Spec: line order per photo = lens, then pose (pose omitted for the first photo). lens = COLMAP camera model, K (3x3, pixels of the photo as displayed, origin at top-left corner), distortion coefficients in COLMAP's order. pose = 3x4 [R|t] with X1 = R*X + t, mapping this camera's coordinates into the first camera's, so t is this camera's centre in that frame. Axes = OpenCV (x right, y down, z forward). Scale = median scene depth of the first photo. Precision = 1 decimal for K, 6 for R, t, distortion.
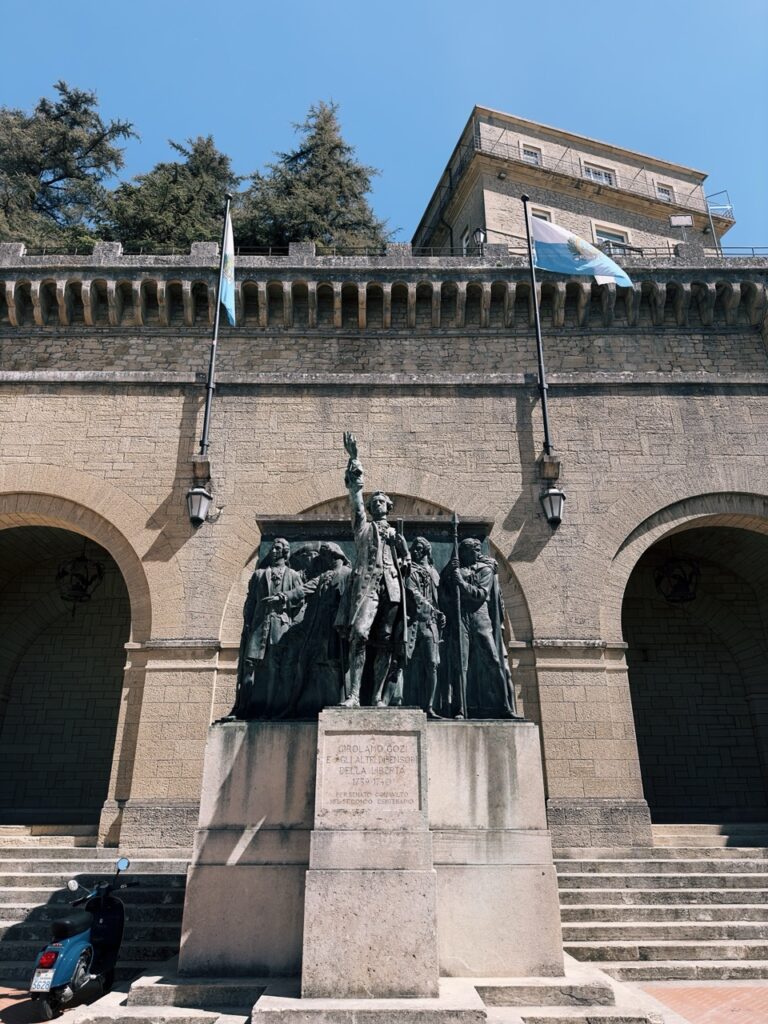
lens RADIAL K [[744.2, 0, 415.8], [0, 744.2, 525.7], [0, 0, 1]] dist [0.228749, -0.371826]
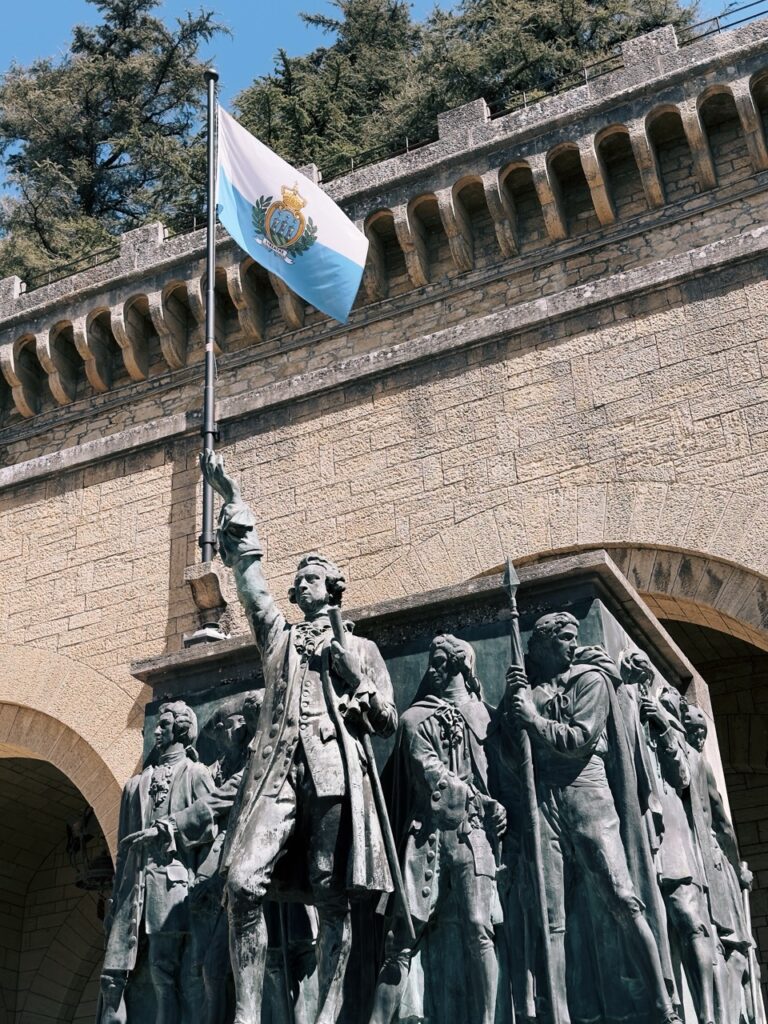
lens RADIAL K [[1516.9, 0, 384.0], [0, 1516.9, 512.0], [0, 0, 1]] dist [0.178974, -0.112858]
pose [[0.897860, -0.244937, -0.365860, 0.201986], [0.207436, 0.968296, -0.139187, 0.039219], [0.388353, 0.049078, 0.920203, 0.098614]]
